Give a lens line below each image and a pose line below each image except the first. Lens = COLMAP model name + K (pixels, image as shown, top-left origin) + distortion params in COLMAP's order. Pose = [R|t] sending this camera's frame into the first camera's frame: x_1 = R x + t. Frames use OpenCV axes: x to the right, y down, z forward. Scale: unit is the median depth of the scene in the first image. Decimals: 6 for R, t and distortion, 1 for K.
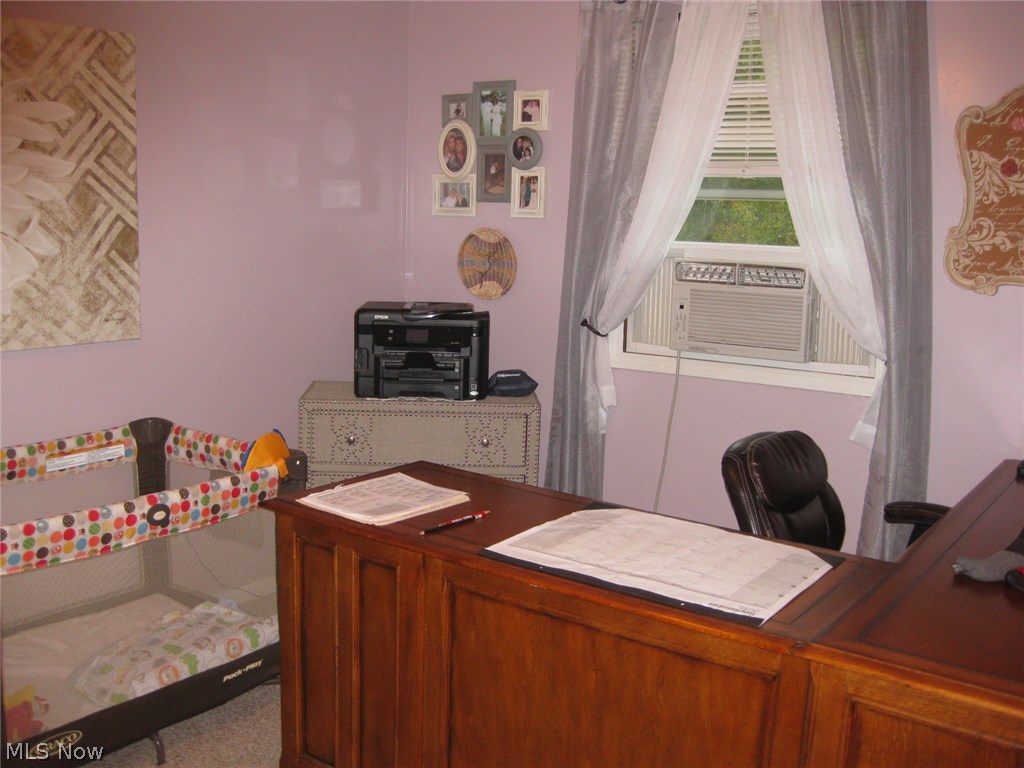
lens RADIAL K [[1051.4, 0, 512.0], [0, 1051.4, 384.0], [0, 0, 1]] dist [-0.175340, 0.124191]
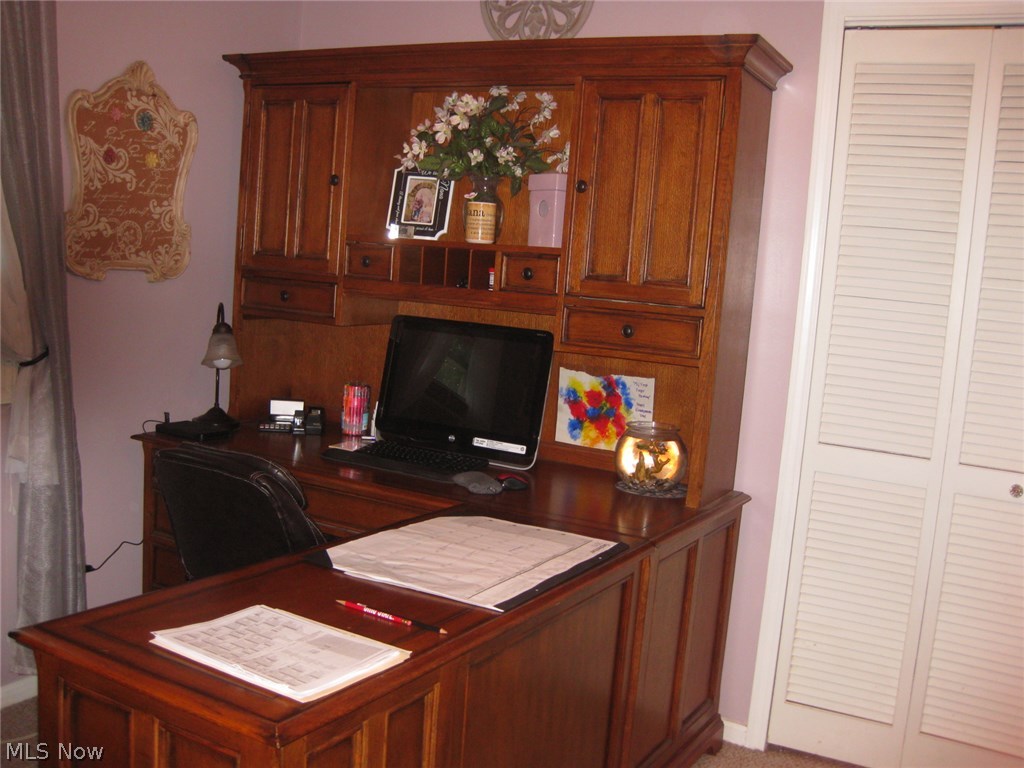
lens RADIAL K [[1051.4, 0, 512.0], [0, 1051.4, 384.0], [0, 0, 1]] dist [-0.175340, 0.124191]
pose [[-0.114315, -0.152304, 0.981700, -0.598486], [0.080637, 0.983495, 0.161972, -0.119315], [-0.990167, 0.097677, -0.100147, 0.712639]]
